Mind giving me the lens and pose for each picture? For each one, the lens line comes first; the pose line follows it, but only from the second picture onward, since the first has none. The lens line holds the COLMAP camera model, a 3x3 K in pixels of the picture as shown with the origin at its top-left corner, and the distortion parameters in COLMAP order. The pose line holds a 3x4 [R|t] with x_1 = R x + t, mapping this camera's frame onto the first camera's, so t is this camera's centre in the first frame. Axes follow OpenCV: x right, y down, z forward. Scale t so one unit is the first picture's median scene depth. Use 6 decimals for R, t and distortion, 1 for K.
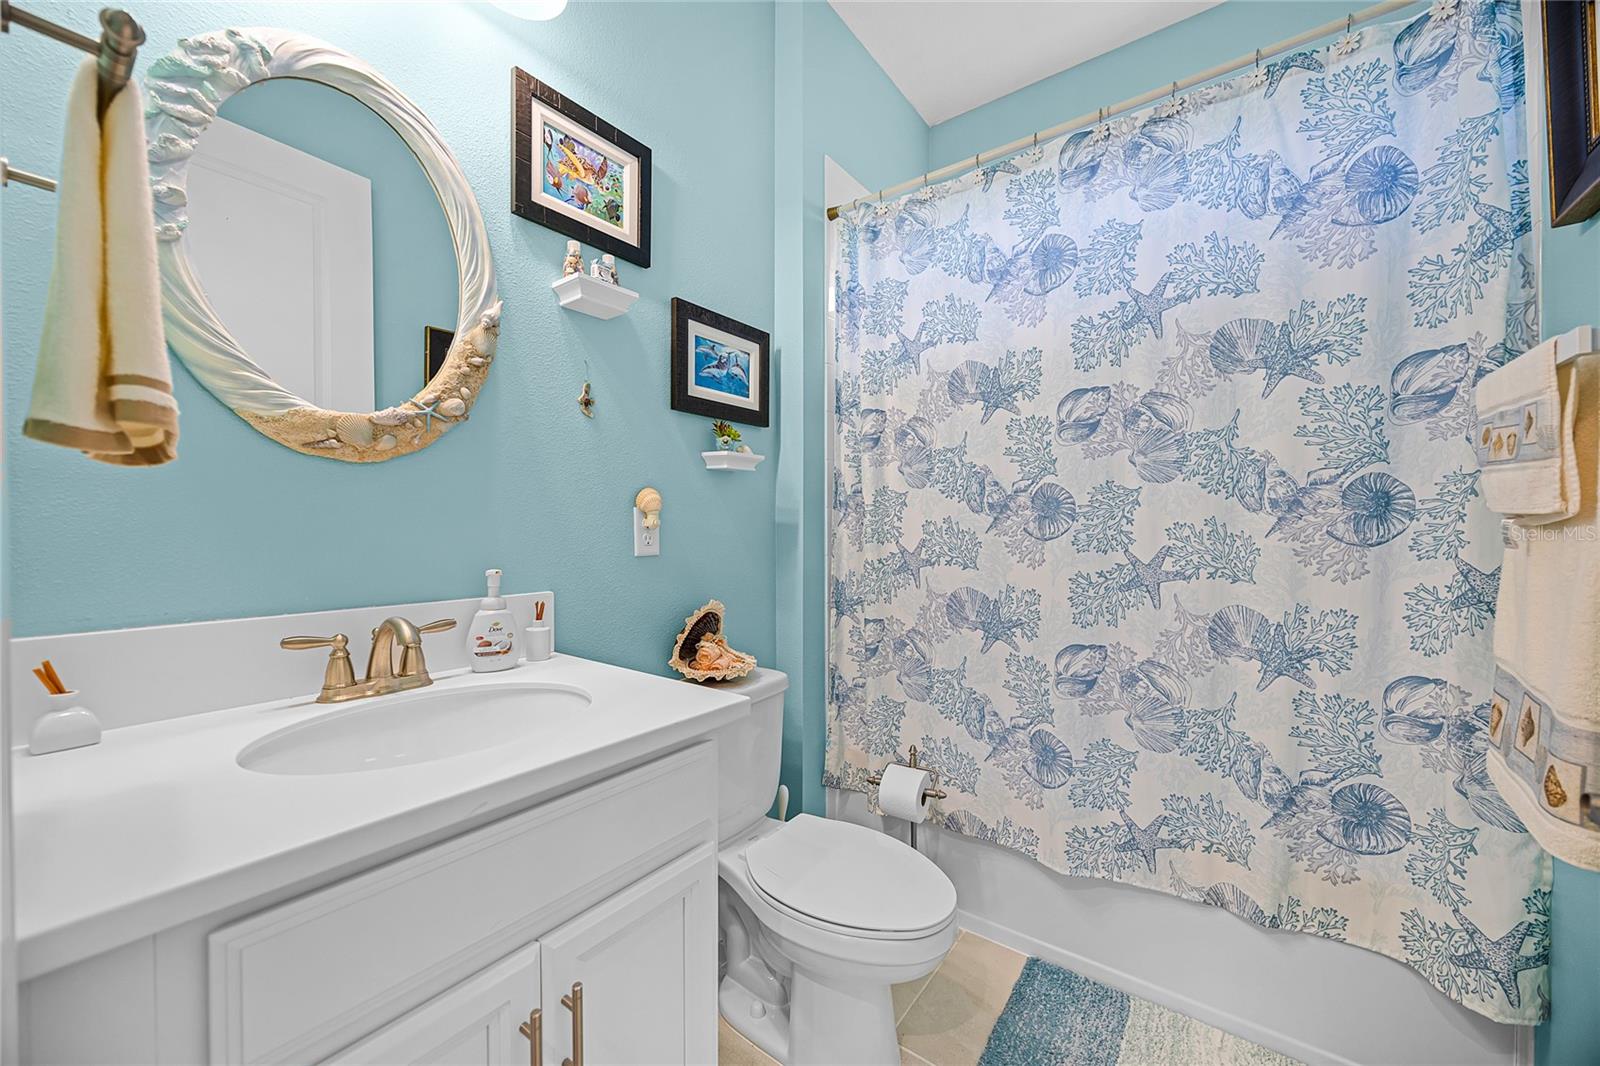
lens RADIAL K [[616.5, 0, 792.1], [0, 616.5, 535.5], [0, 0, 1]] dist [-0.002039, -0.000107]
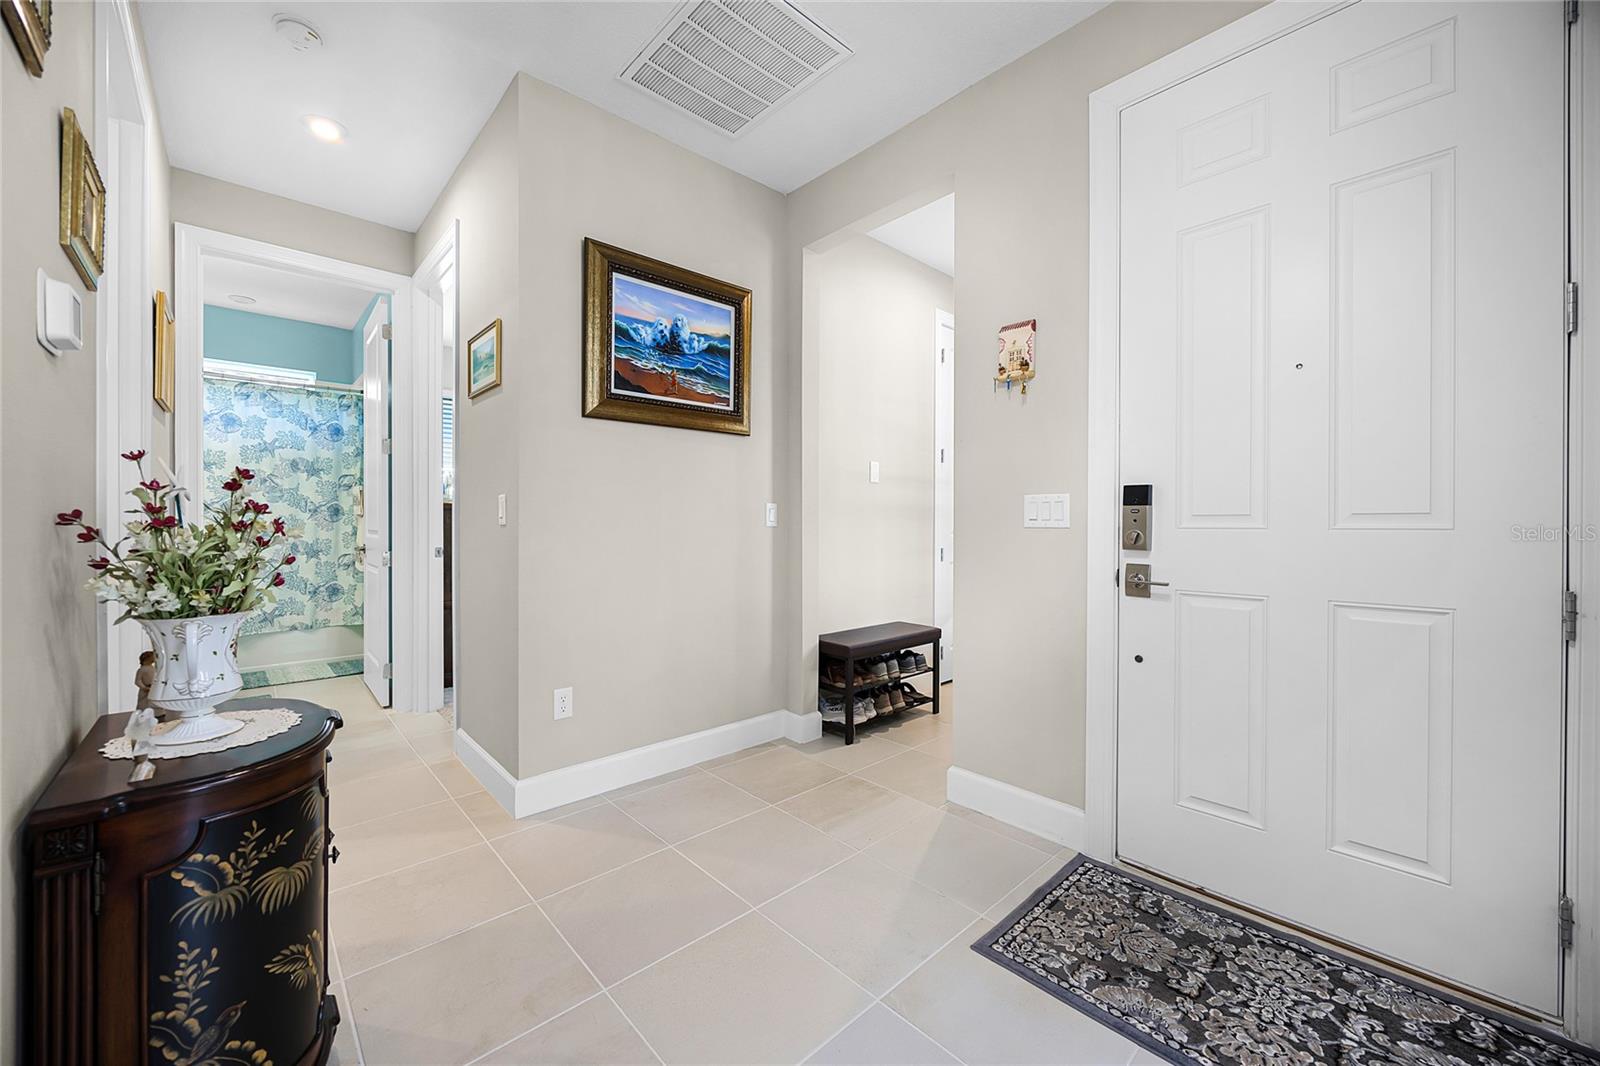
lens RADIAL K [[616.5, 0, 795.3], [0, 616.5, 531.2], [0, 0, 1]] dist [-0.002039, -0.000107]
pose [[0.180393, -0.006425, 0.983574, -2.294877], [0.009101, 0.999947, 0.004863, 0.078722], [-0.983552, 0.008074, 0.180442, -2.493602]]
